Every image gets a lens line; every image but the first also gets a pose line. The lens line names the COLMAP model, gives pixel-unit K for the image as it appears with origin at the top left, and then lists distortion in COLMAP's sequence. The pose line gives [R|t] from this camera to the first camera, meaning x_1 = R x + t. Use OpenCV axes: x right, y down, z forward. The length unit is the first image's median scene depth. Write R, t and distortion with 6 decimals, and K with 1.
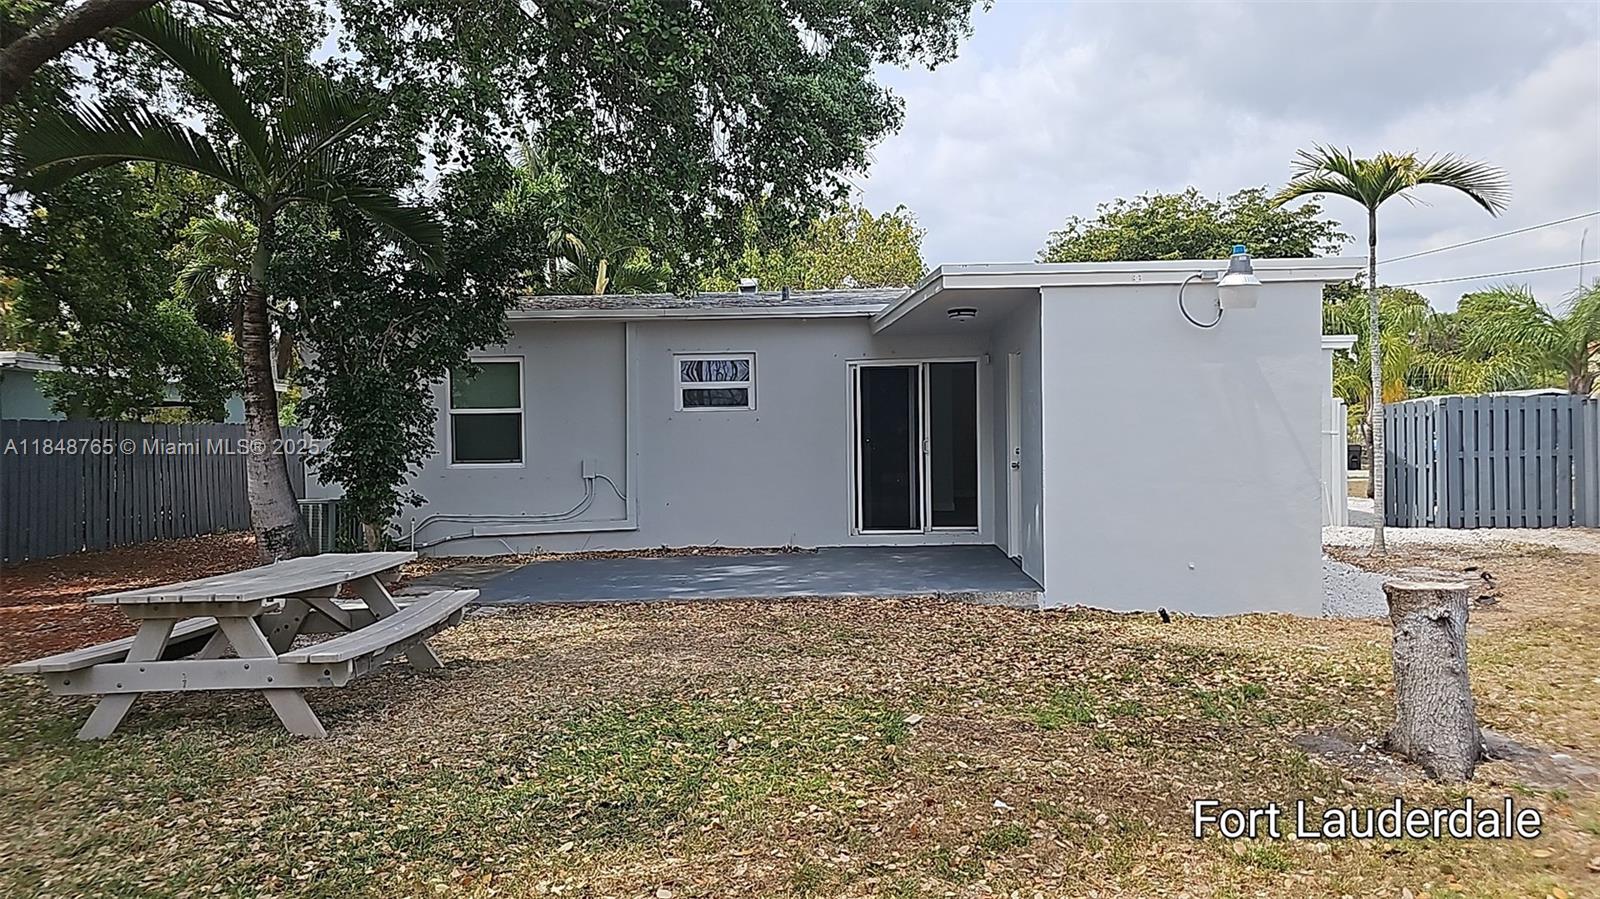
lens RADIAL K [[1084.9, 0, 796.6], [0, 1084.9, 456.4], [0, 0, 1]] dist [0.017528, -0.001754]
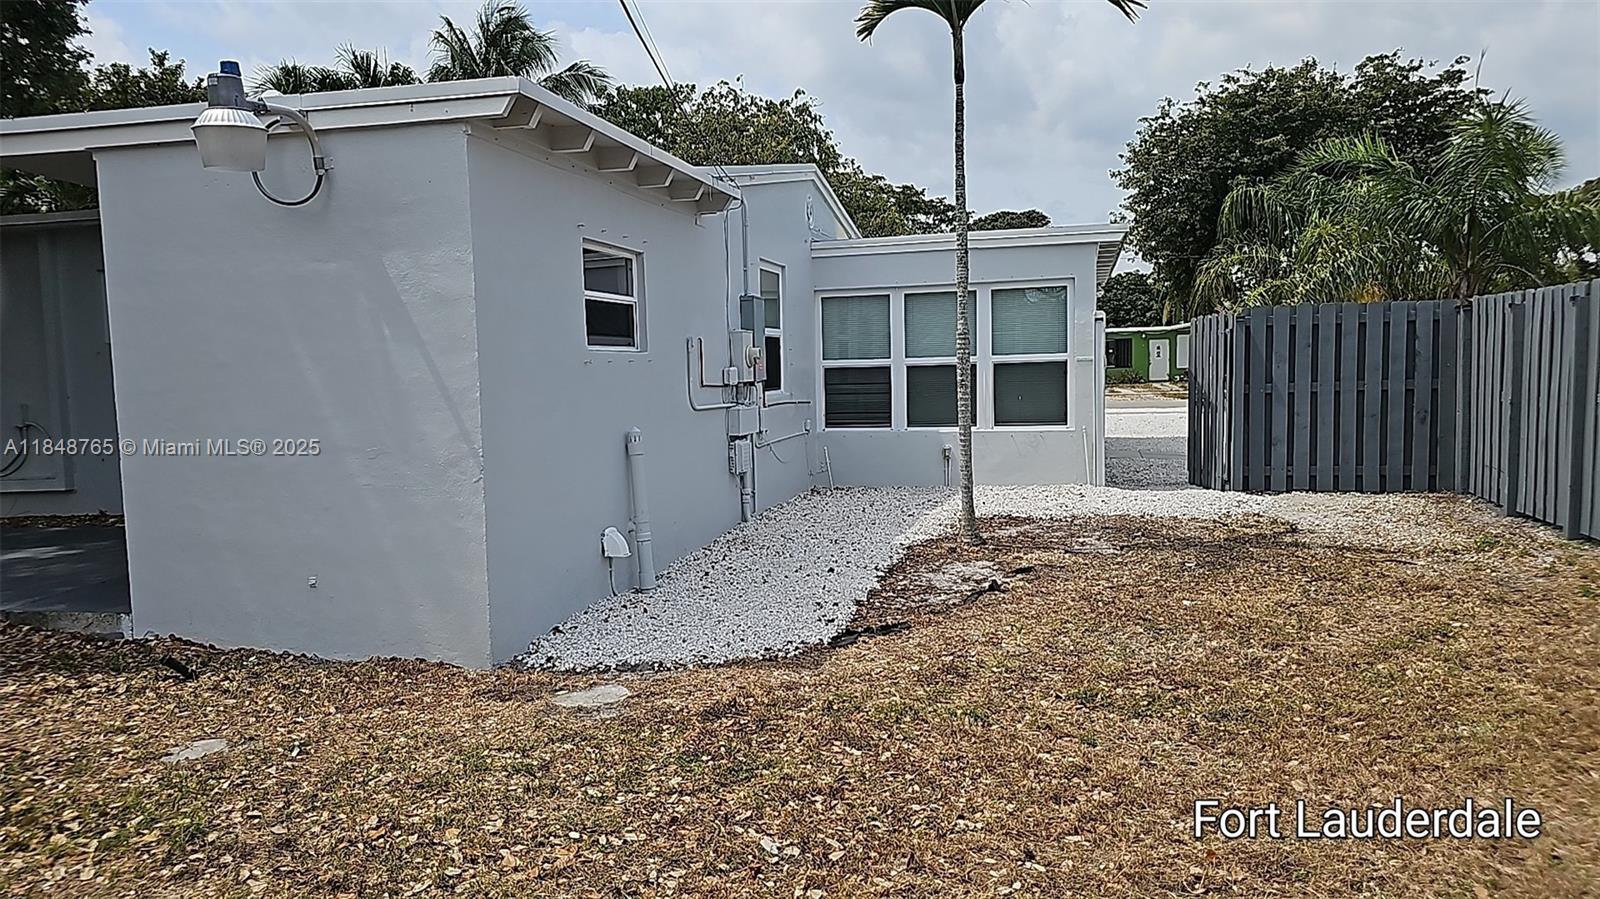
lens RADIAL K [[1084.9, 0, 803.9], [0, 1084.9, 441.4], [0, 0, 1]] dist [0.017528, -0.001754]
pose [[0.983900, 0.008681, -0.178508, 0.437621], [0.002939, 0.997899, 0.064724, -0.013354], [0.178695, -0.064207, 0.981807, 0.246588]]
